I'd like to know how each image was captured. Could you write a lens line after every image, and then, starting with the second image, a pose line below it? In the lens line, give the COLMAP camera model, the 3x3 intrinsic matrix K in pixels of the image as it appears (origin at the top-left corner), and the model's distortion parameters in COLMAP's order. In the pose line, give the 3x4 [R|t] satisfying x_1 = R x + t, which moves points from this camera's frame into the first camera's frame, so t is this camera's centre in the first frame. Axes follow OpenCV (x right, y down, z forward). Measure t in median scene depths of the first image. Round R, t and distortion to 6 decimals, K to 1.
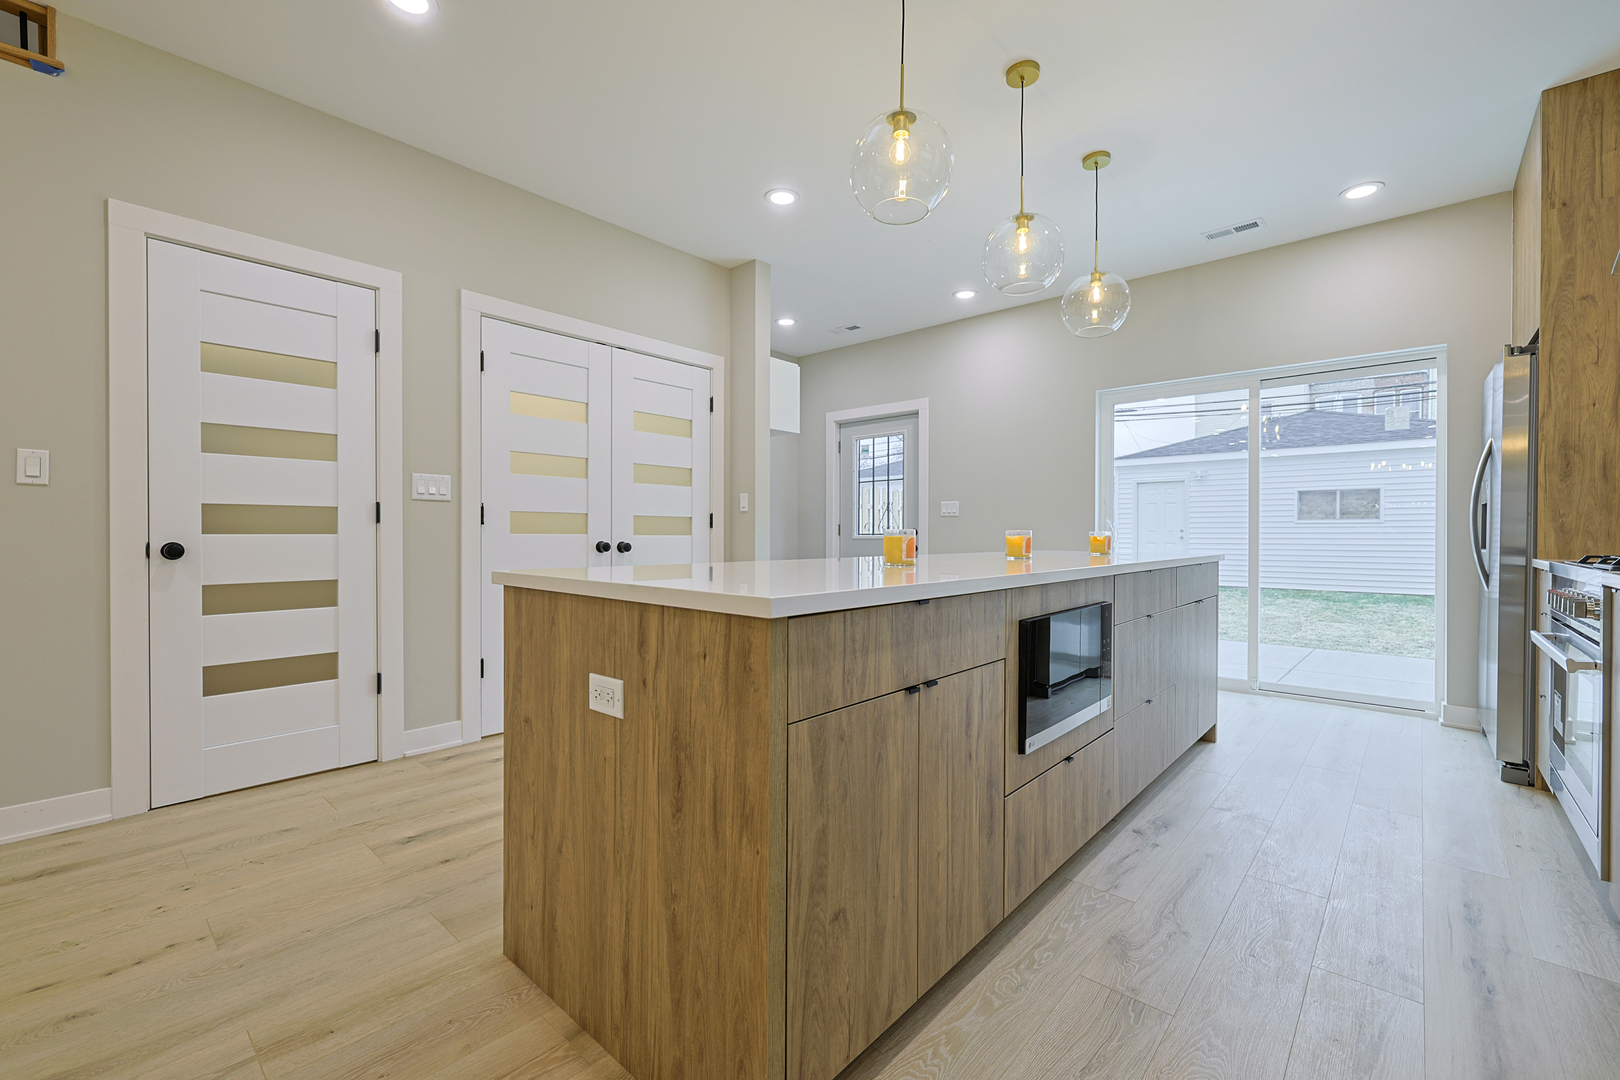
lens RADIAL K [[676.9, 0, 802.1], [0, 676.9, 537.6], [0, 0, 1]] dist [-0.001064, -0.000259]
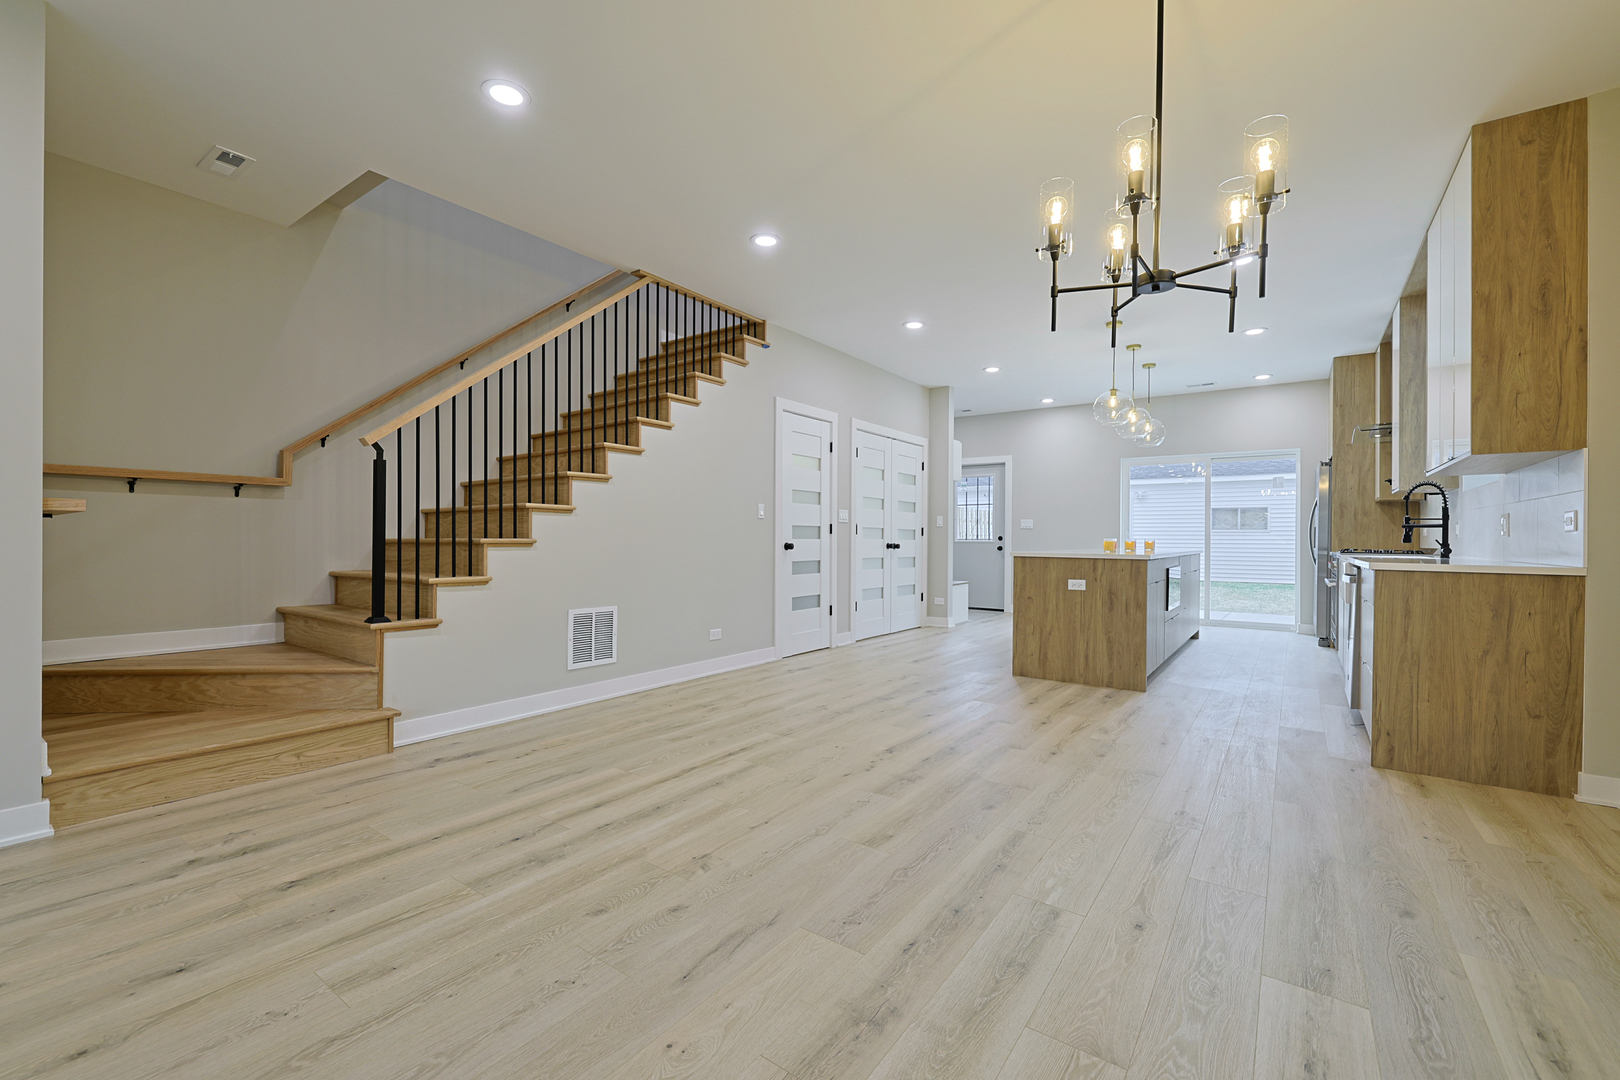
lens RADIAL K [[678.4, 0, 801.5], [0, 678.4, 539.6], [0, 0, 1]] dist [0.000020, -0.000280]
pose [[0.994202, 0.004269, 0.107440, -1.034503], [-0.004058, 0.999989, -0.002181, 0.001762], [-0.107448, 0.001732, 0.994209, -1.184533]]
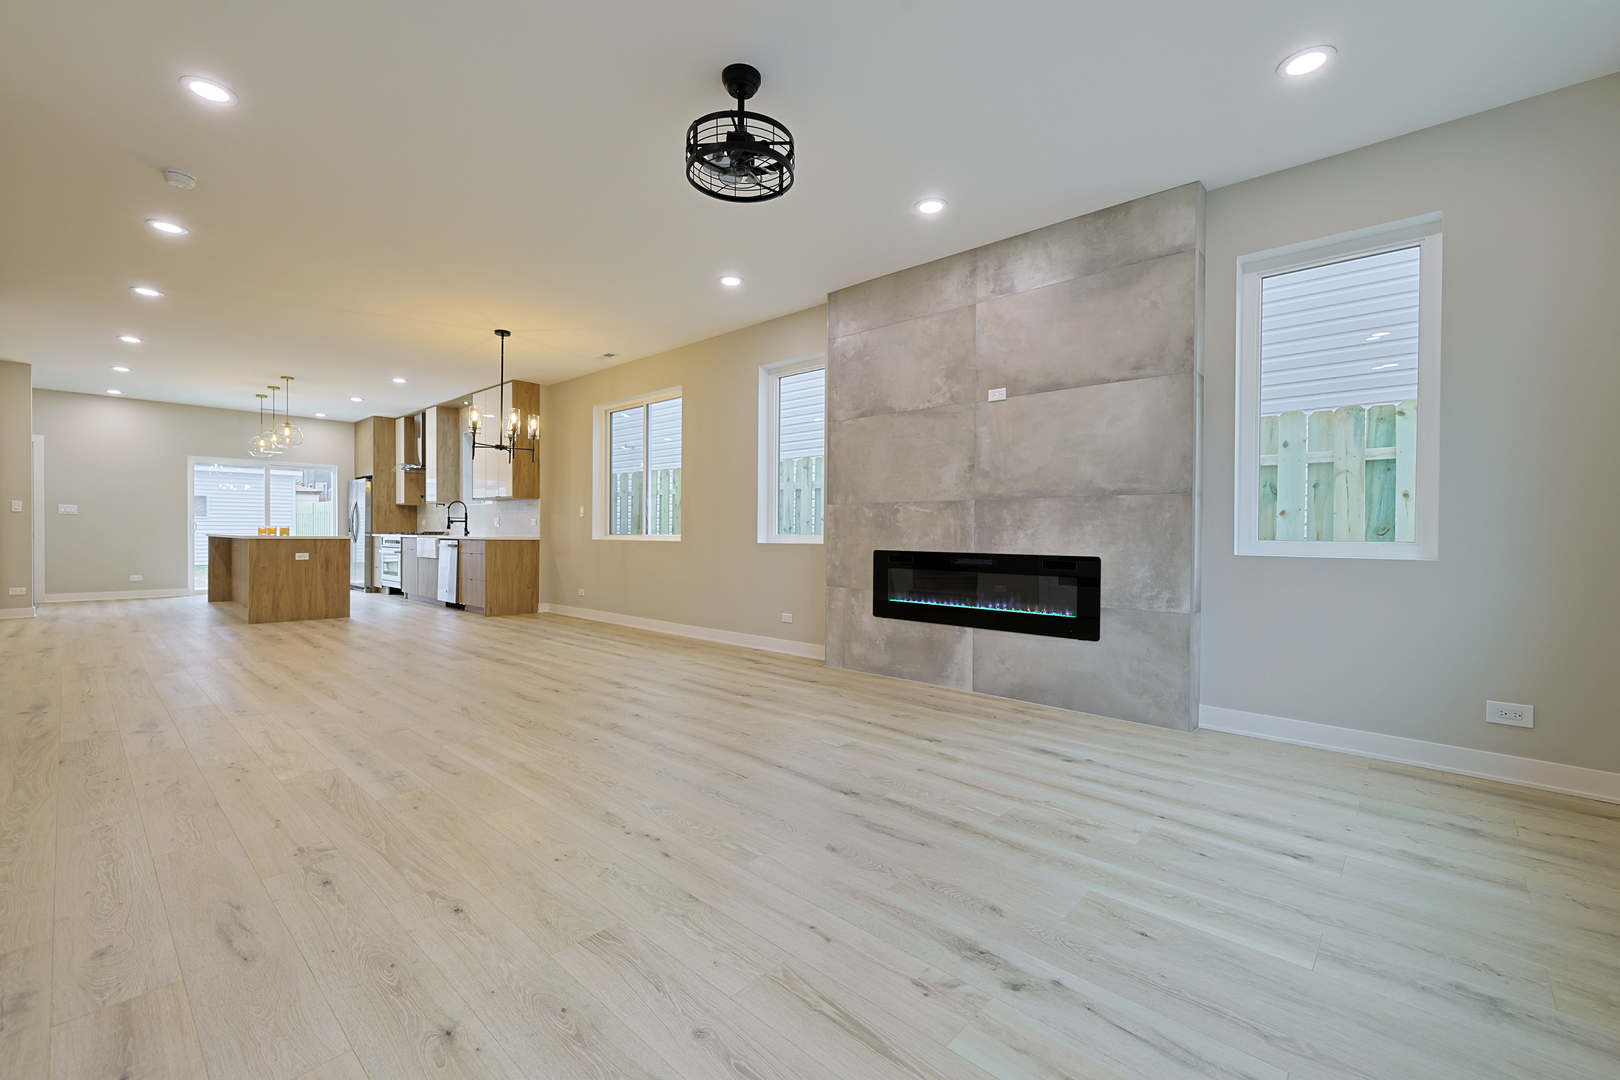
lens RADIAL K [[681.7, 0, 810.0], [0, 681.7, 540.0], [0, 0, 1]] dist [0.000313, -0.000371]
pose [[0.006705, -0.013520, 0.999886, -2.838760], [-0.003943, 0.999900, 0.013547, 0.001530], [-0.999970, -0.004033, 0.006651, -1.558869]]
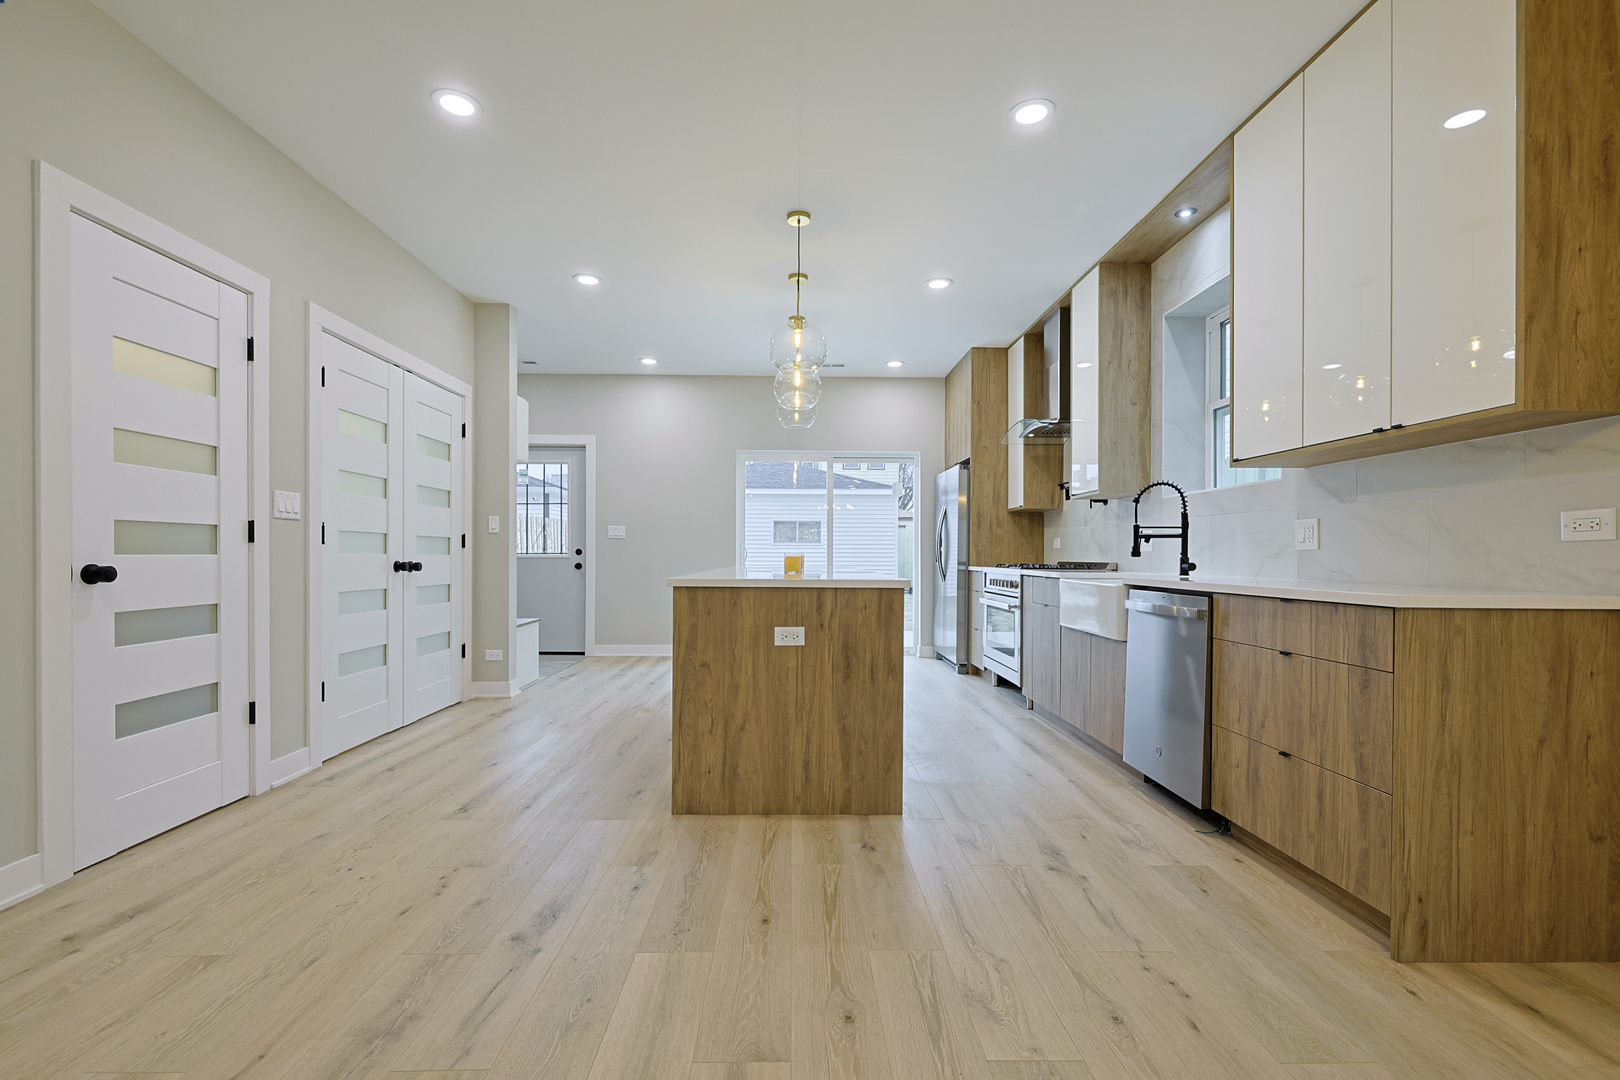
lens RADIAL K [[710.3, 0, 806.4], [0, 710.3, 556.0], [0, 0, 1]] dist [0.000172, -0.000287]
pose [[0.726816, -0.000961, 0.686832, -0.815683], [0.000652, 1.000000, 0.000709, -0.002917], [-0.686832, -0.000067, 0.726816, -0.270309]]
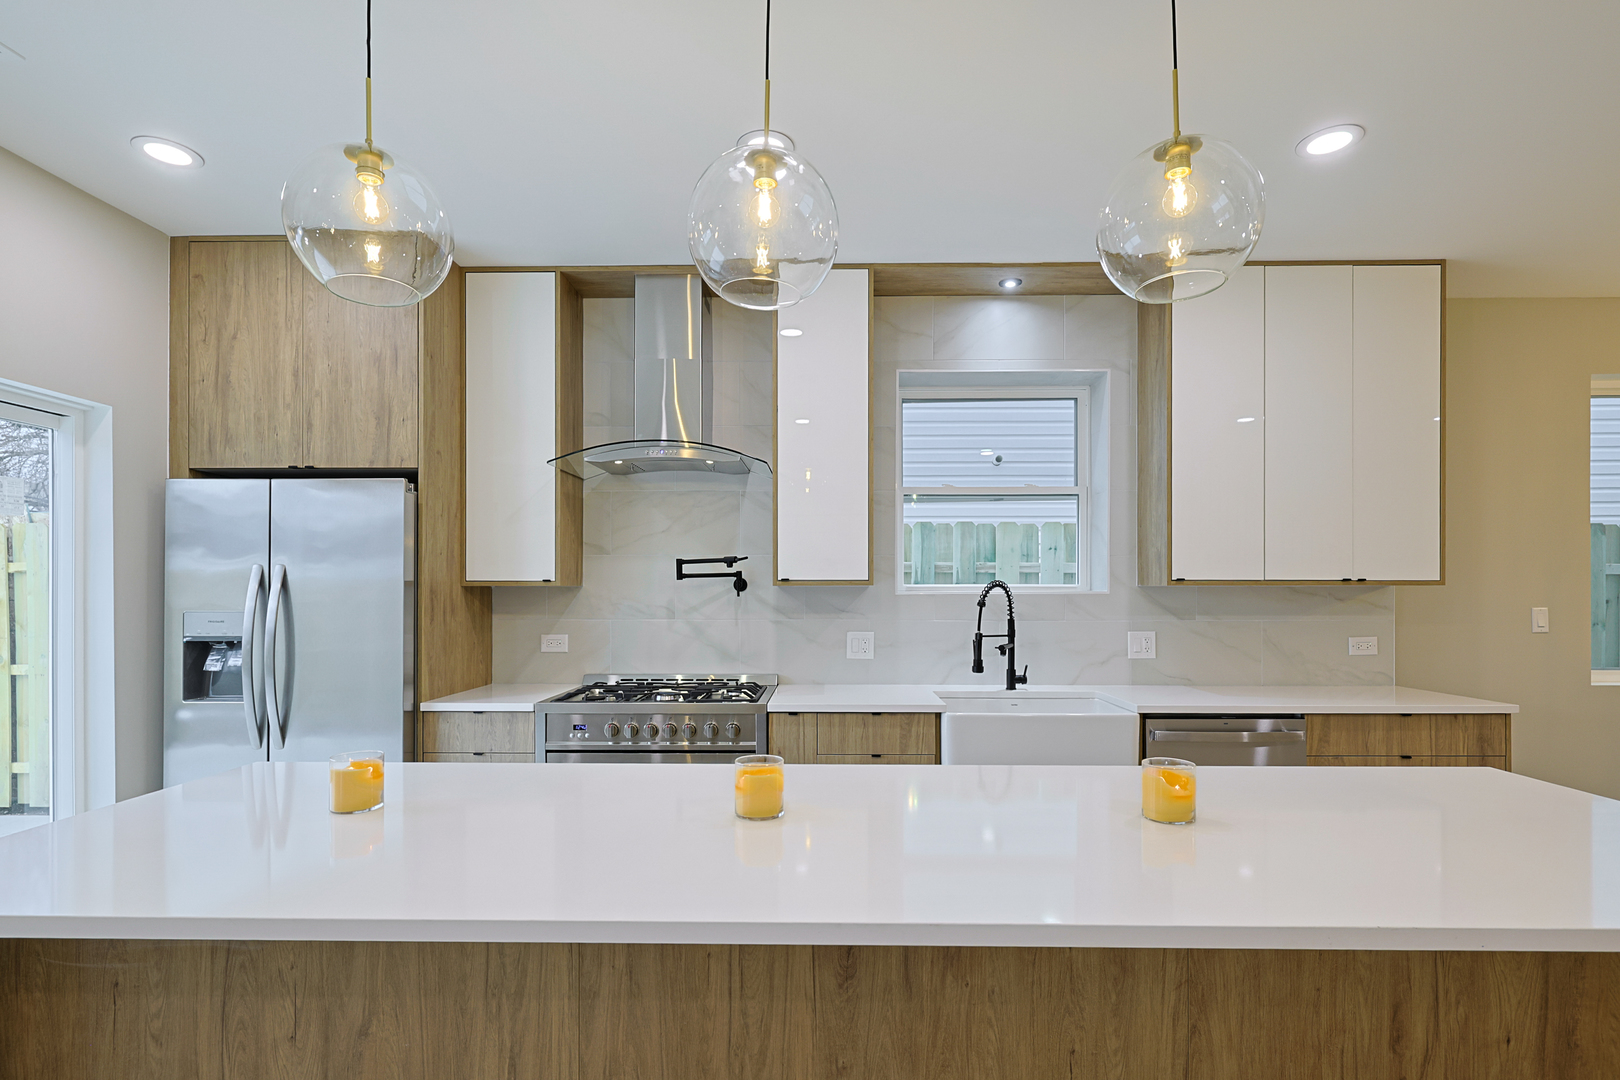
lens RADIAL K [[773.9, 0, 808.6], [0, 773.9, 597.3], [0, 0, 1]] dist [-0.001753, -0.000293]
pose [[-0.657265, -0.007152, 0.753625, -0.141867], [0.002009, 0.999935, 0.011242, -0.133822], [-0.753656, 0.008903, -0.657208, 1.303838]]
